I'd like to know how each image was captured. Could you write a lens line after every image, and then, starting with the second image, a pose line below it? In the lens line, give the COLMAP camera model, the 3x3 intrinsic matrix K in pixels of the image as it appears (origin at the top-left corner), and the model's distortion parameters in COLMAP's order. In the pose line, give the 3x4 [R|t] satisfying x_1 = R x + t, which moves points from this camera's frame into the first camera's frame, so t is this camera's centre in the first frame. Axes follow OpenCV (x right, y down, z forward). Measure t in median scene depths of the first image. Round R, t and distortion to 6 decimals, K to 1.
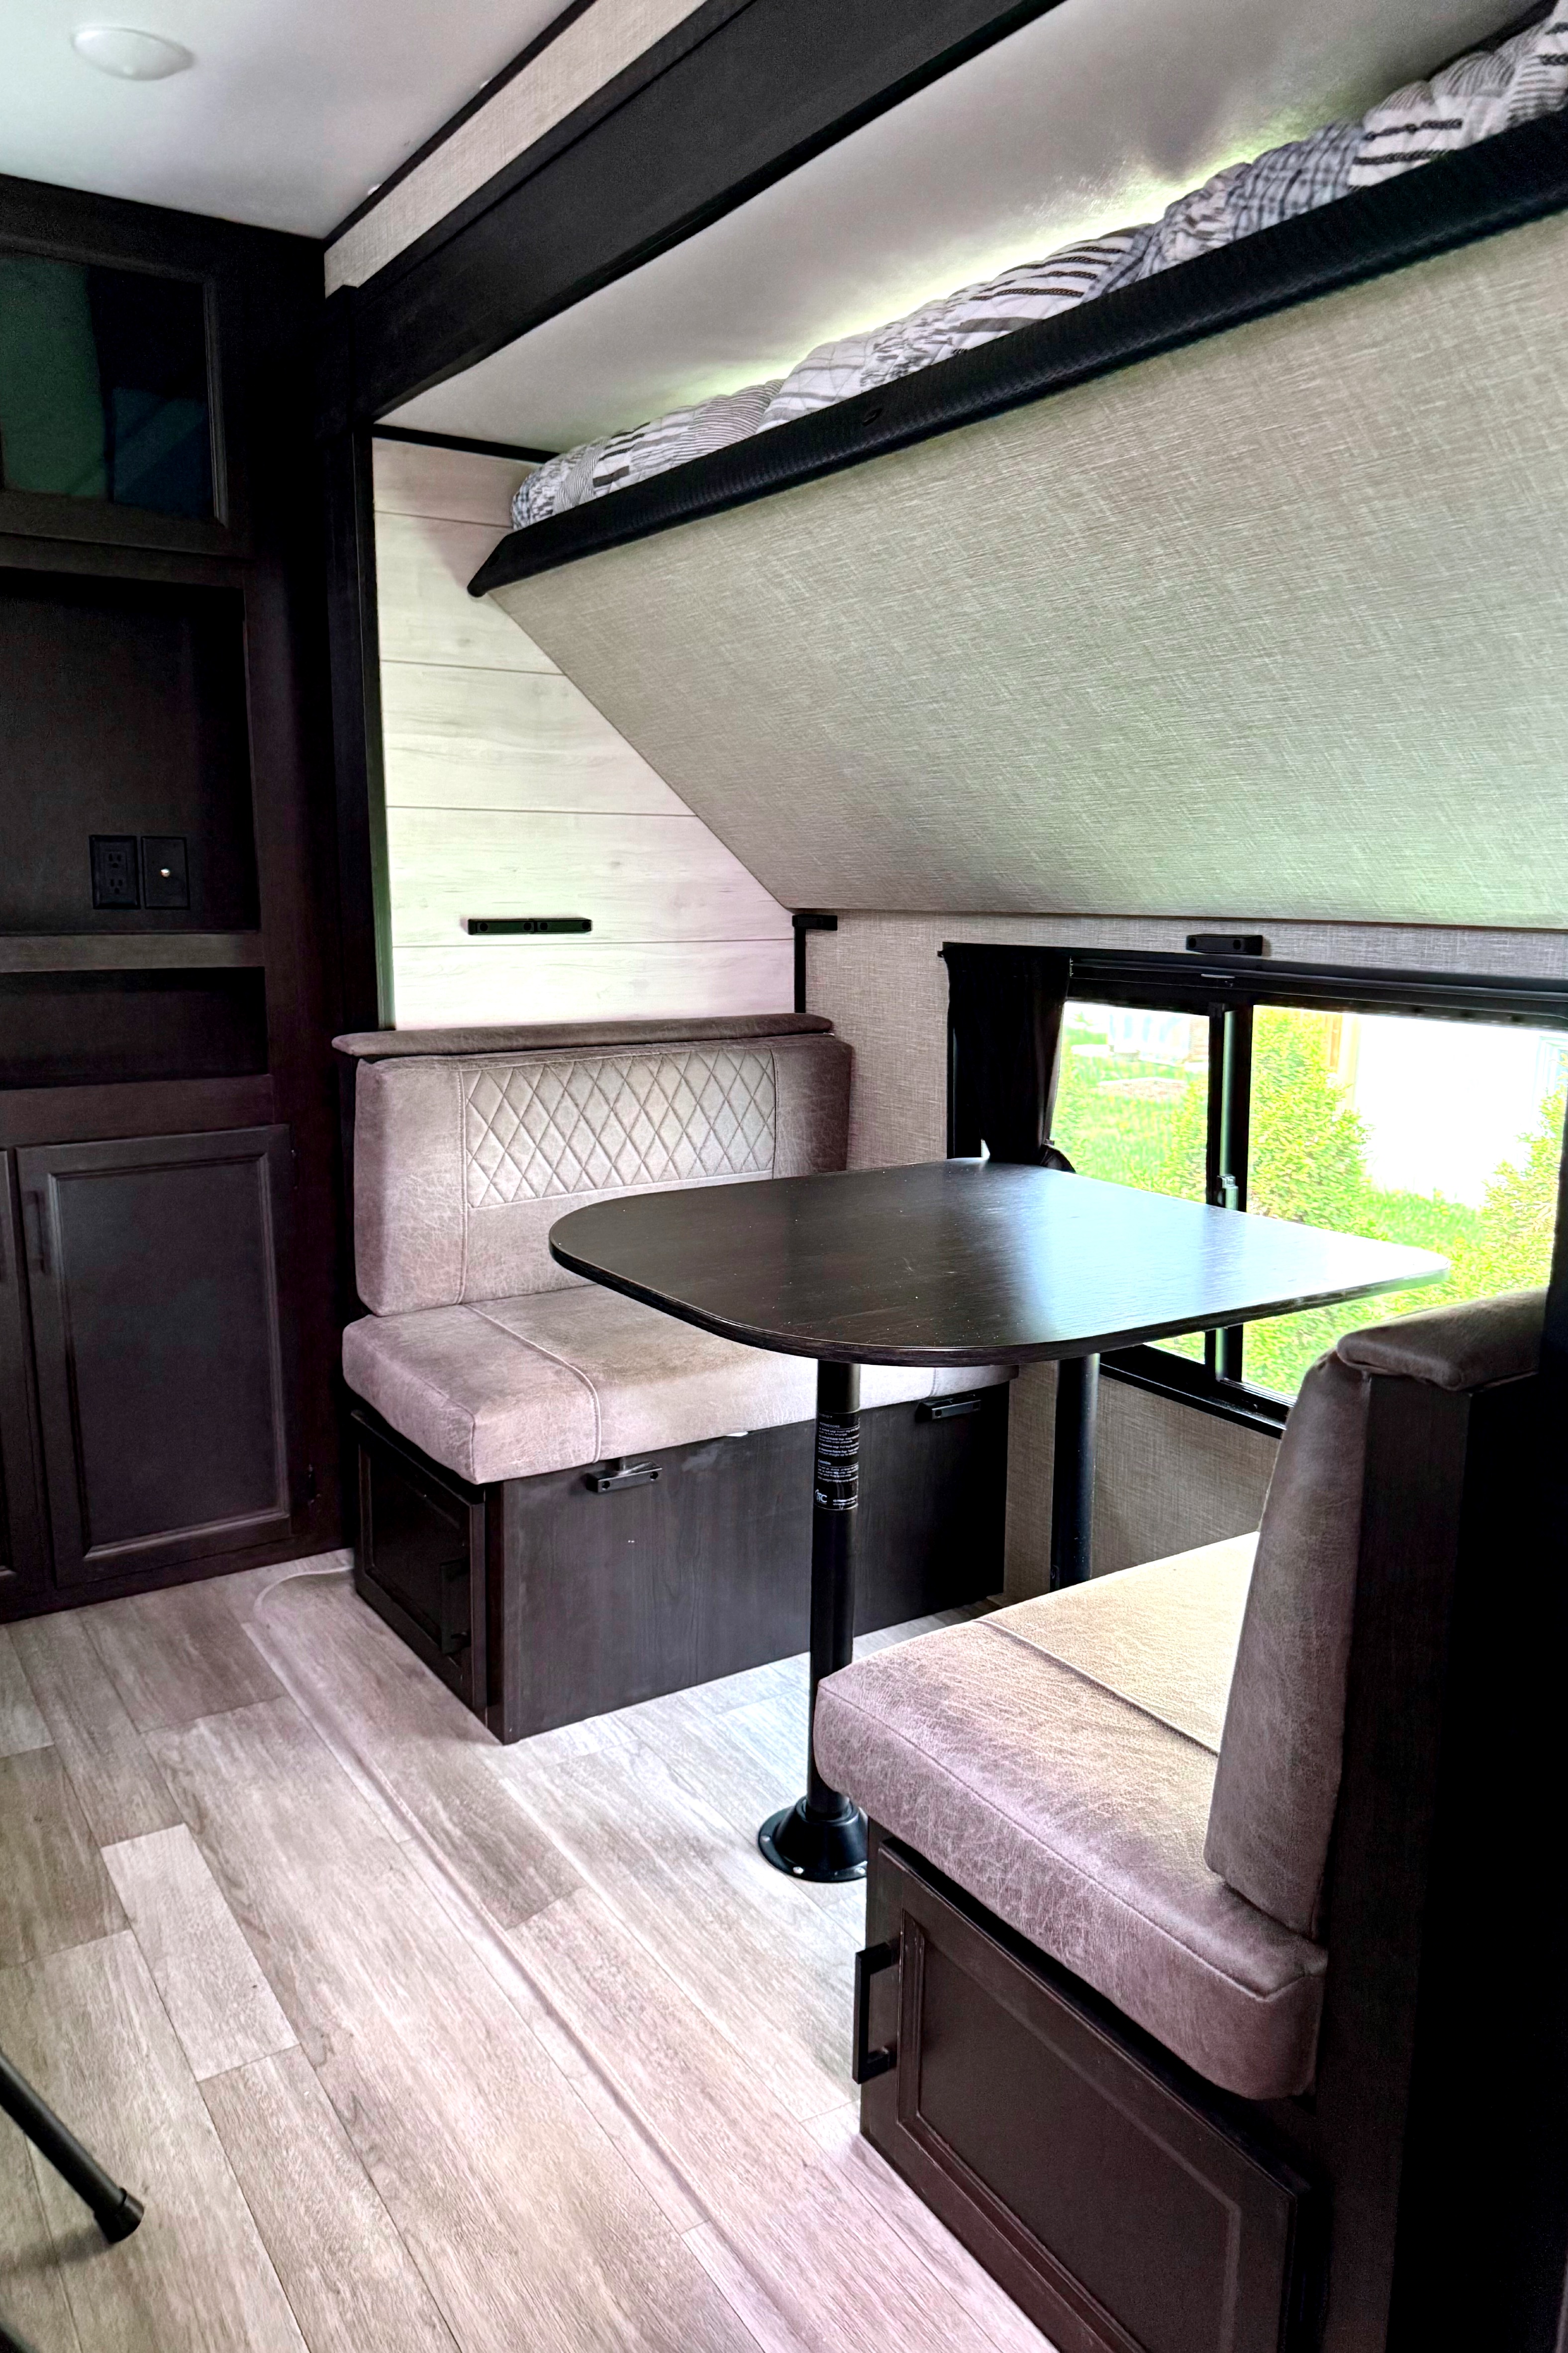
lens RADIAL K [[1609.5, 0, 789.5], [0, 1609.5, 1216.0], [0, 0, 1]] dist [-0.039931, -0.003629]
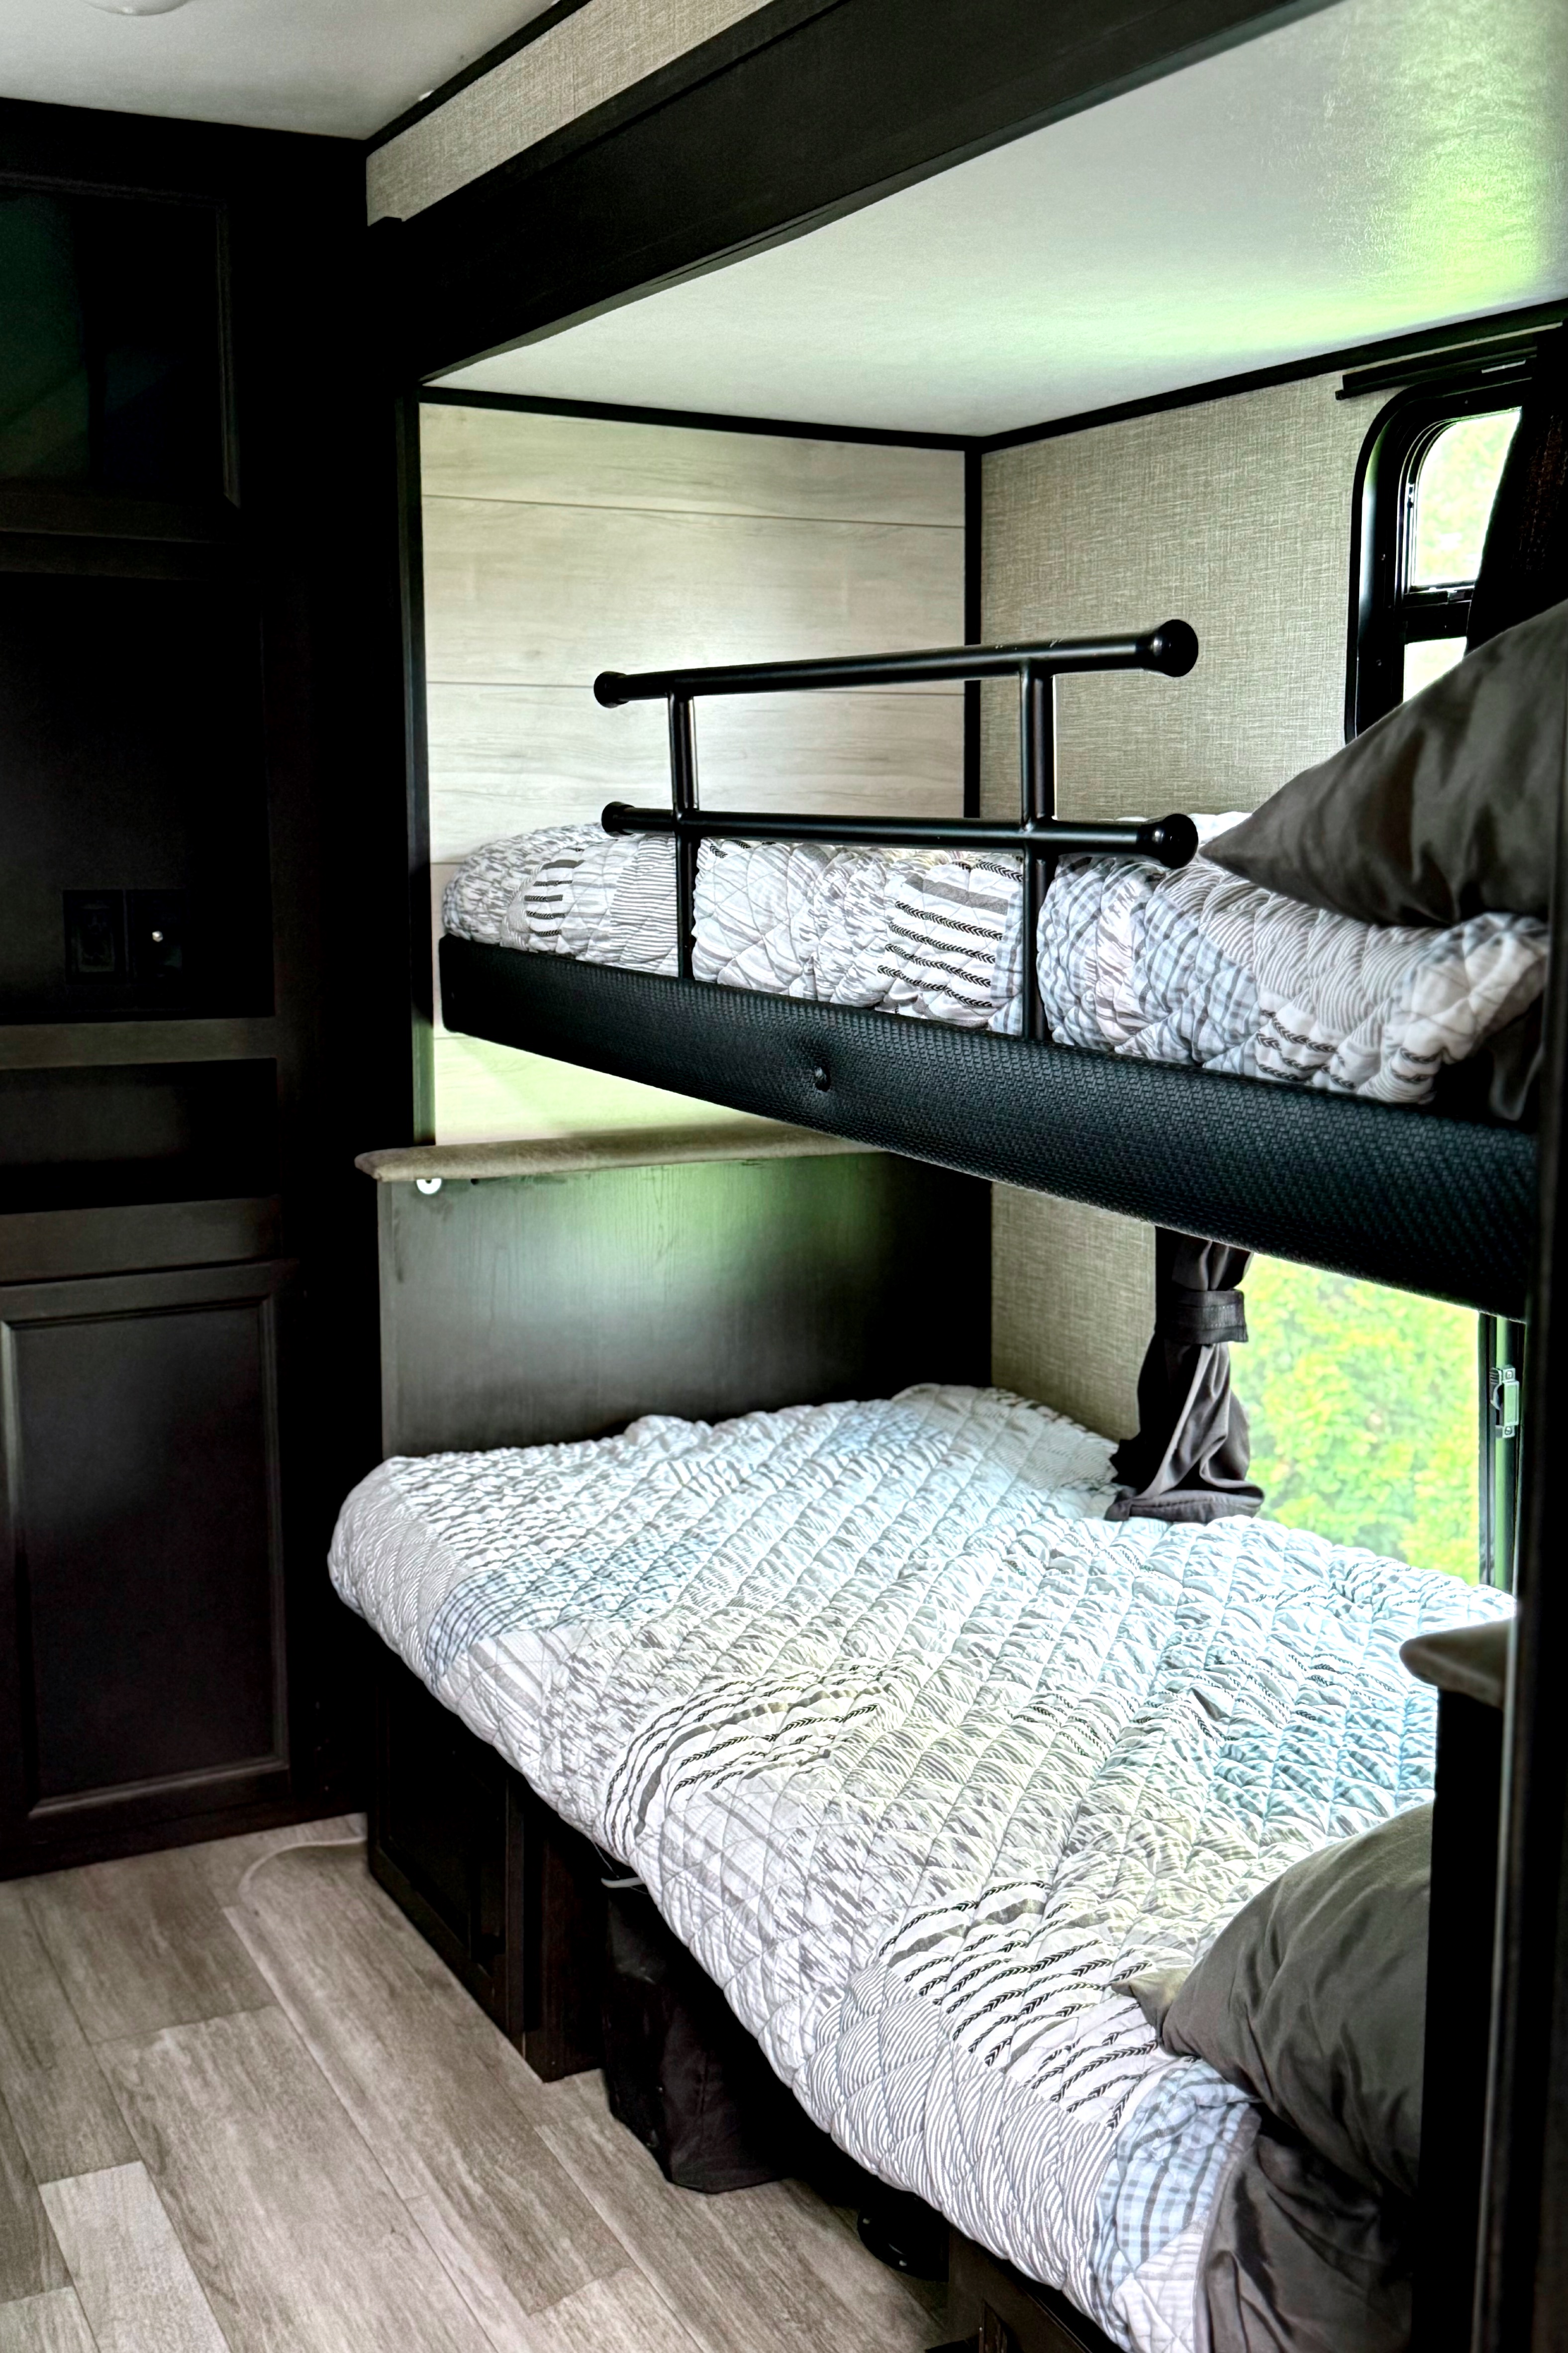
lens RADIAL K [[2449.1, 0, 784.0], [0, 2449.1, 1176.5], [0, 0, 1]] dist [-0.005304, -0.053535]
pose [[0.993094, 0.011205, -0.116785, 0.072739], [-0.017305, 0.998531, -0.051348, -0.050265], [0.116038, 0.053014, 0.991829, -0.191108]]
